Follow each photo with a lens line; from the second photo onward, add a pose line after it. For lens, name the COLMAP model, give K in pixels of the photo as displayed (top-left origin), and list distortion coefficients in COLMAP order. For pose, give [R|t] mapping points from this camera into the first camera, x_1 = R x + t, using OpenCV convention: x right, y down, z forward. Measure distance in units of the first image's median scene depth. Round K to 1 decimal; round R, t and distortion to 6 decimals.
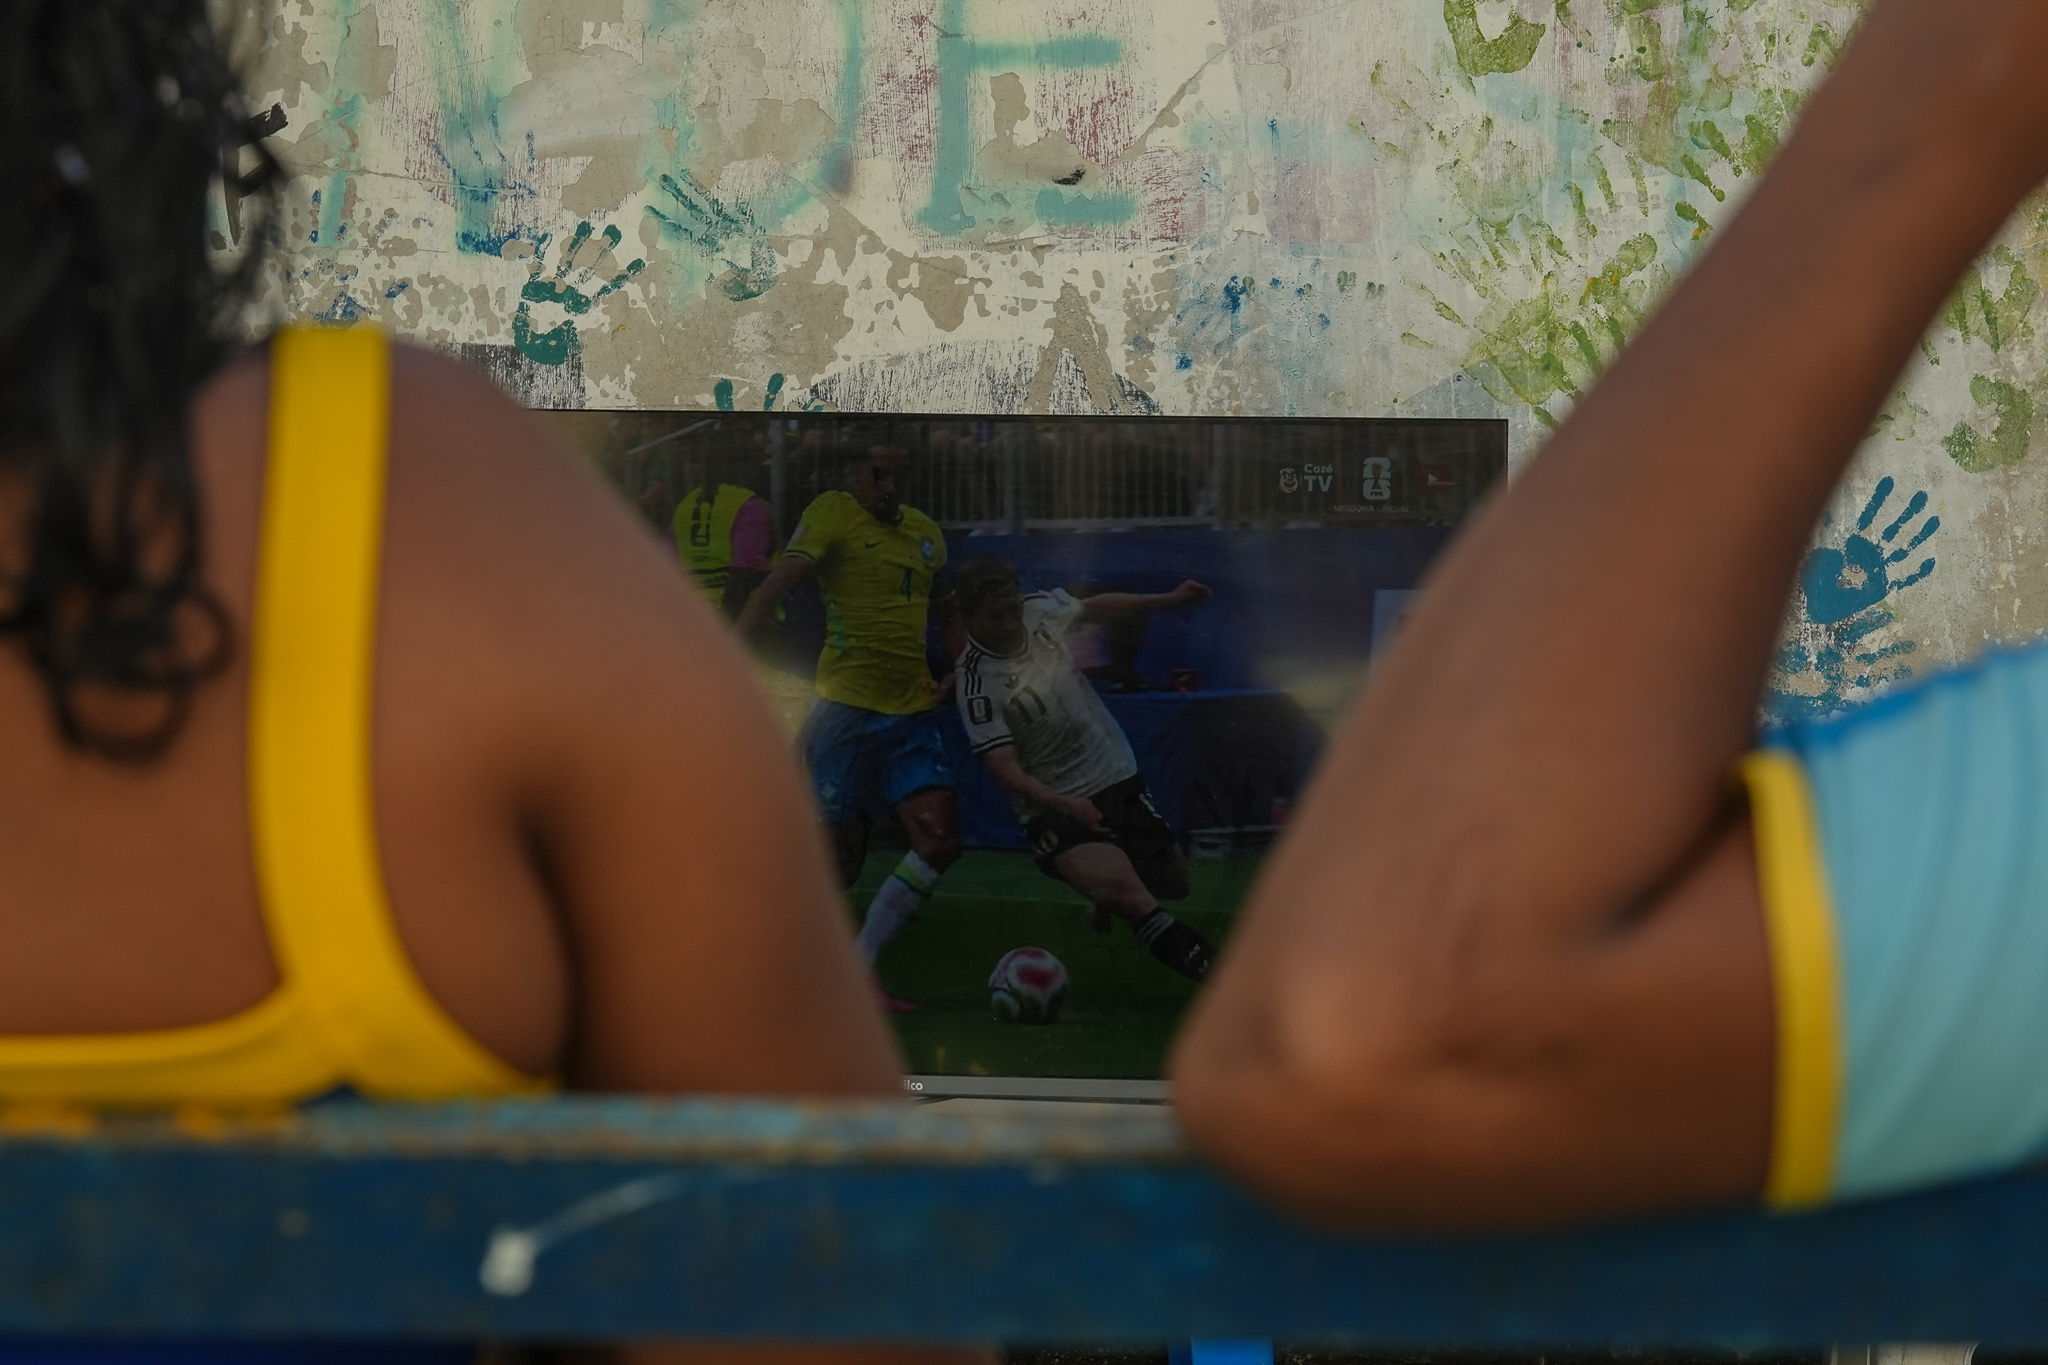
lens RADIAL K [[5096.2, 0, 1011.1], [0, 5096.2, 682.7], [0, 0, 1]] dist [0.118489, 0.000000]
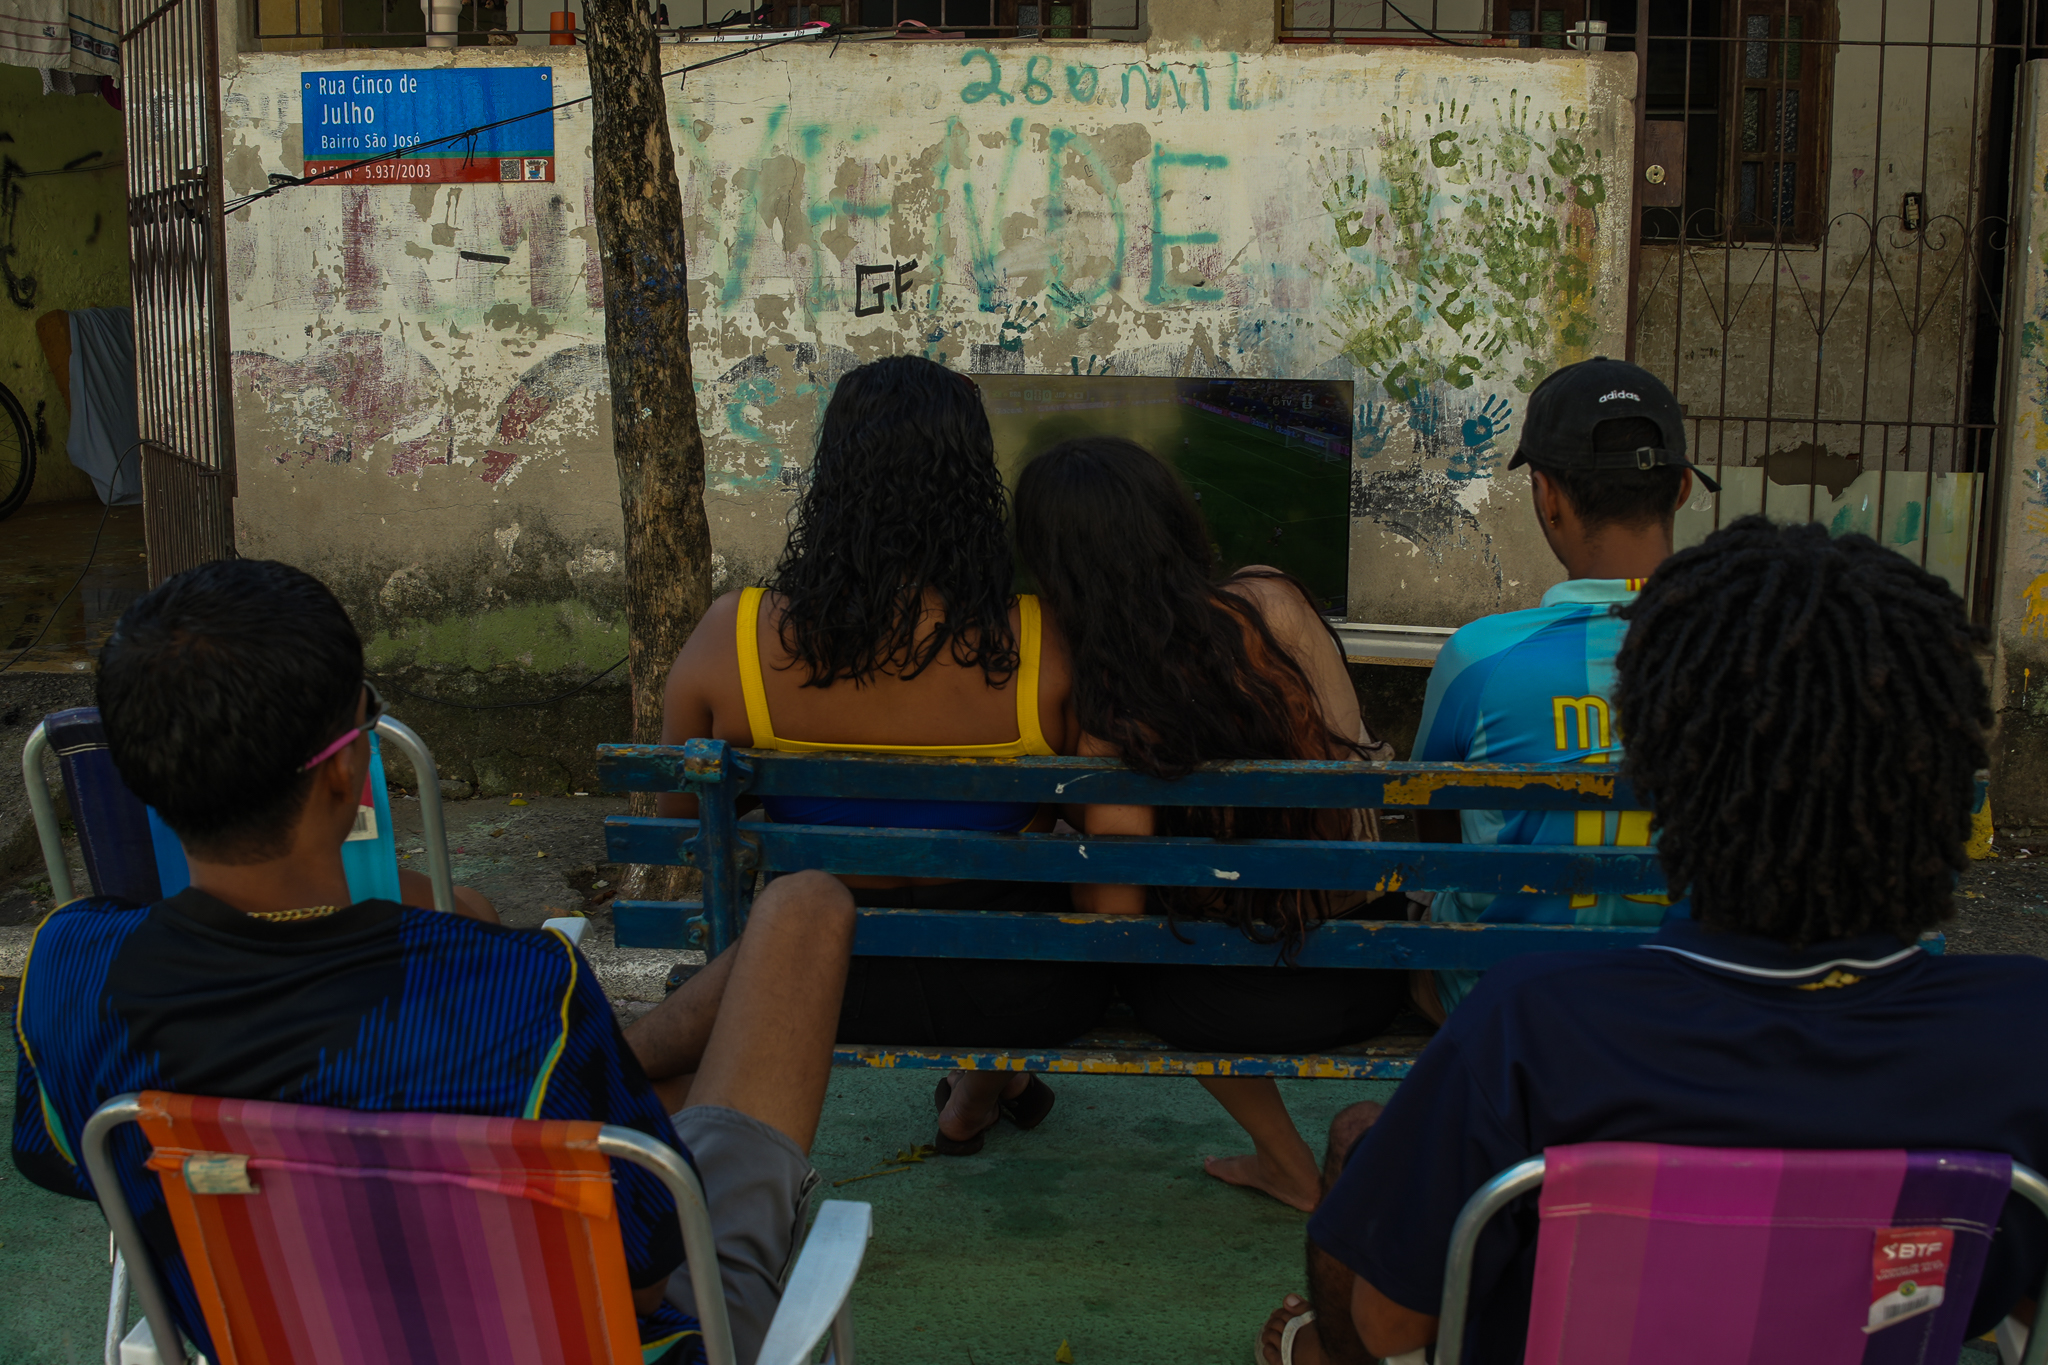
lens RADIAL K [[2099.3, 0, 1034.5], [0, 2099.3, 685.5], [0, 0, 1]] dist [-0.033757, 0.000000]
pose [[0.997528, 0.003236, -0.070201, 0.002893], [0.006698, 0.990014, 0.140813, -0.044073], [0.069956, -0.140935, 0.987544, -0.159360]]
